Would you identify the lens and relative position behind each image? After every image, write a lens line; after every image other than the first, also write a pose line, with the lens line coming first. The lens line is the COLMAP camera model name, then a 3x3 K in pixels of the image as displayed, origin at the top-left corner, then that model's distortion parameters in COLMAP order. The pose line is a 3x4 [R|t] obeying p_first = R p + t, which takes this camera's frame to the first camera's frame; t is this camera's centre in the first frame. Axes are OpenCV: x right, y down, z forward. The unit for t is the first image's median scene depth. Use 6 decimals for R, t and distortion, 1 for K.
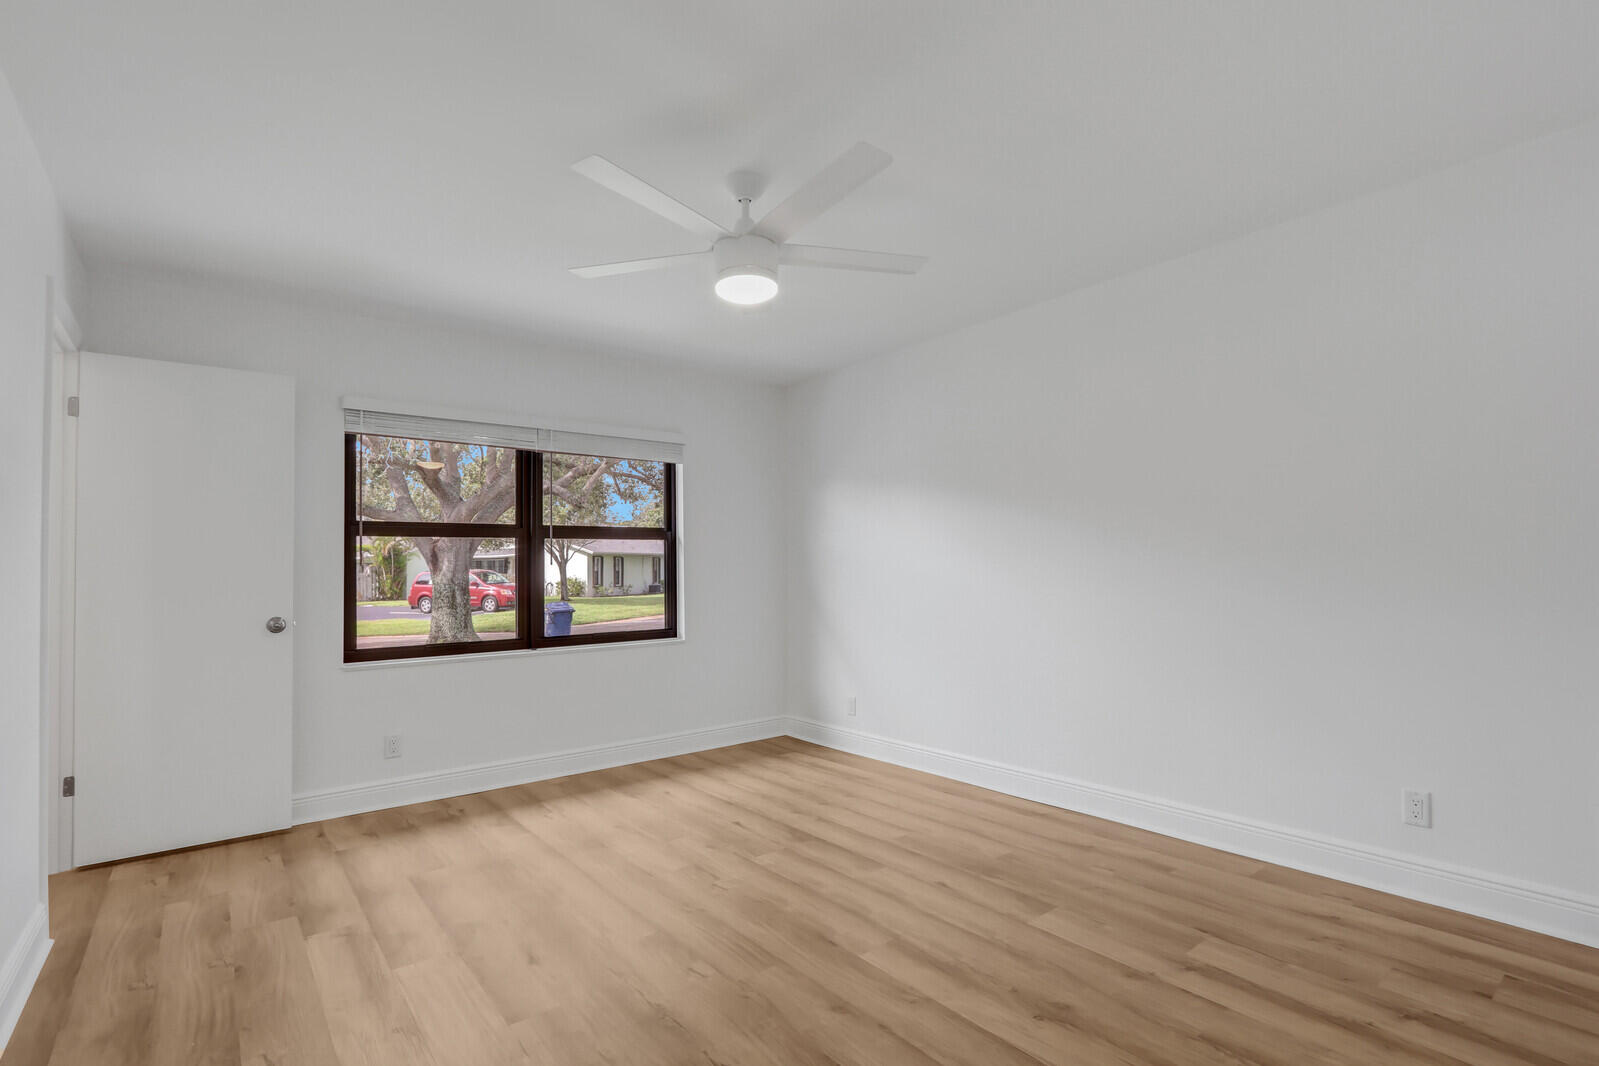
lens RADIAL K [[765.5, 0, 806.9], [0, 765.5, 561.8], [0, 0, 1]] dist [-0.027221, 0.000475]
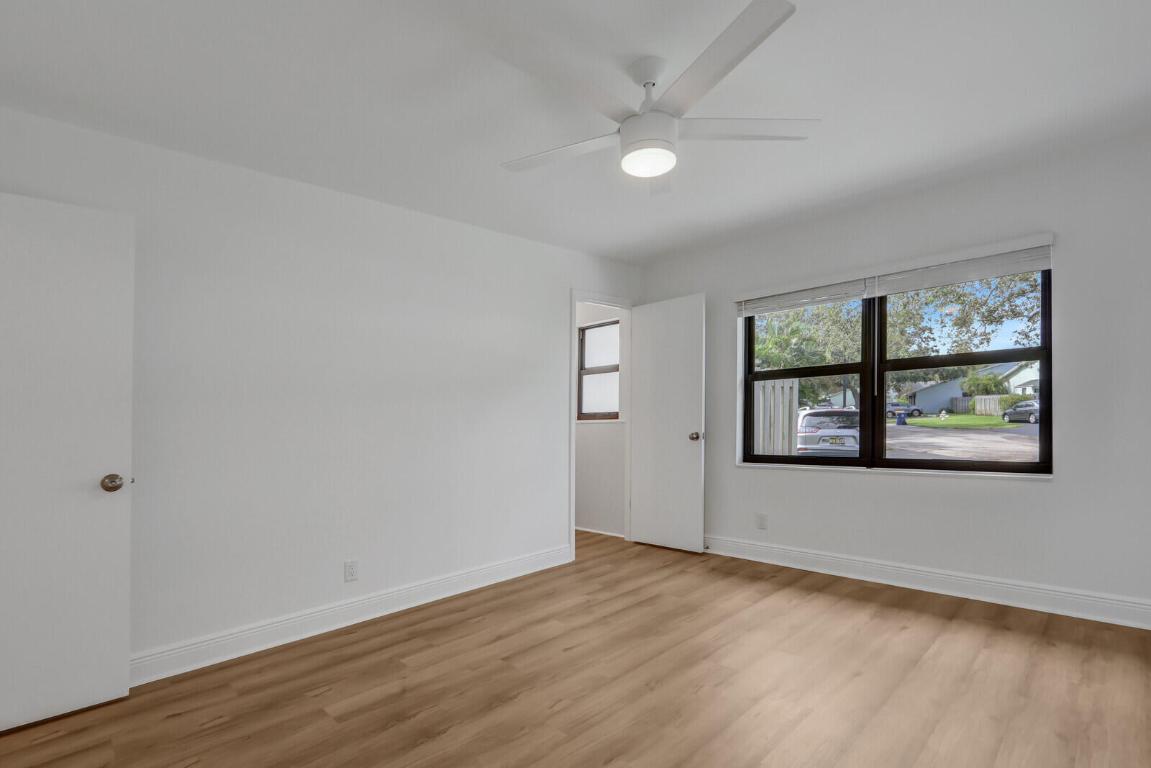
lens RADIAL K [[537.3, 0, 576.4], [0, 537.3, 407.5], [0, 0, 1]] dist [-0.012899, -0.000227]
pose [[0.101678, 0.002285, -0.994815, 0.458581], [0.046135, 0.998911, 0.007009, -0.005691], [0.993747, -0.046609, 0.101462, 0.524479]]
